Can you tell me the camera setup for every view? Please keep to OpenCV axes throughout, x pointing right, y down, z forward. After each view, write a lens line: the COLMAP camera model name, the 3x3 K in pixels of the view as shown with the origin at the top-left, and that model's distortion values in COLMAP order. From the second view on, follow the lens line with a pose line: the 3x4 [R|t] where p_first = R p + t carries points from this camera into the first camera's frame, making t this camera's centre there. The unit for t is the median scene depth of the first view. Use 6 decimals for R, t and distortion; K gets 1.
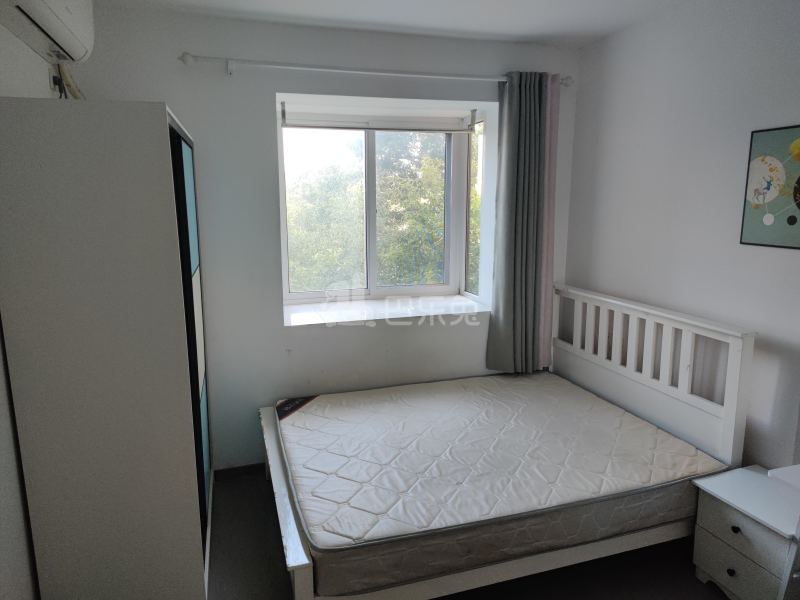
lens RADIAL K [[545.1, 0, 386.6], [0, 545.1, 292.9], [0, 0, 1]] dist [0.071725, -0.075513]
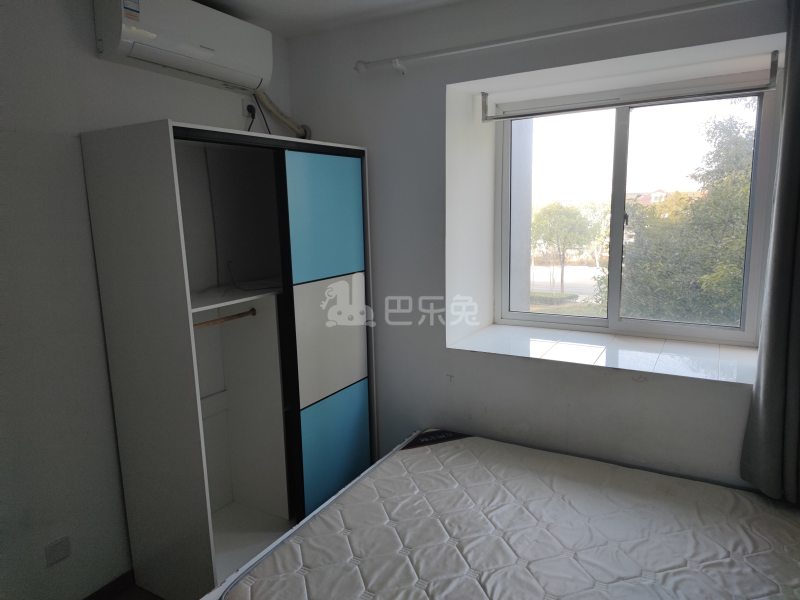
lens RADIAL K [[545.3, 0, 400.0], [0, 545.3, 300.0], [0, 0, 1]] dist [0.069008, -0.074837]
pose [[0.683546, 0.114525, -0.720866, 0.443019], [-0.100194, 0.992987, 0.062751, -0.073720], [0.722998, 0.029333, 0.690227, 0.372498]]
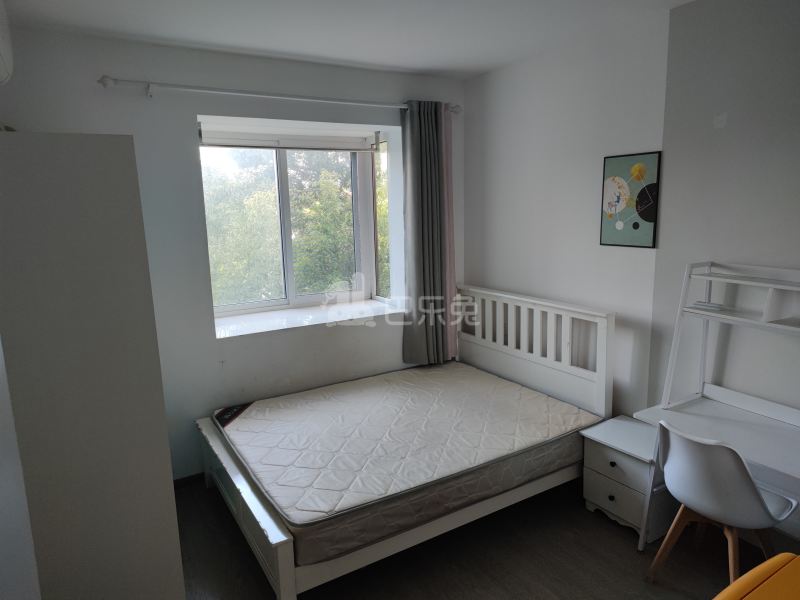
lens RADIAL K [[545.3, 0, 400.0], [0, 545.3, 300.0], [0, 0, 1]] dist [0.069008, -0.074837]
pose [[0.969860, -0.060944, 0.235918, -0.102283], [0.061016, 0.998112, 0.007003, 0.001617], [-0.235900, 0.007603, 0.971748, -0.108127]]
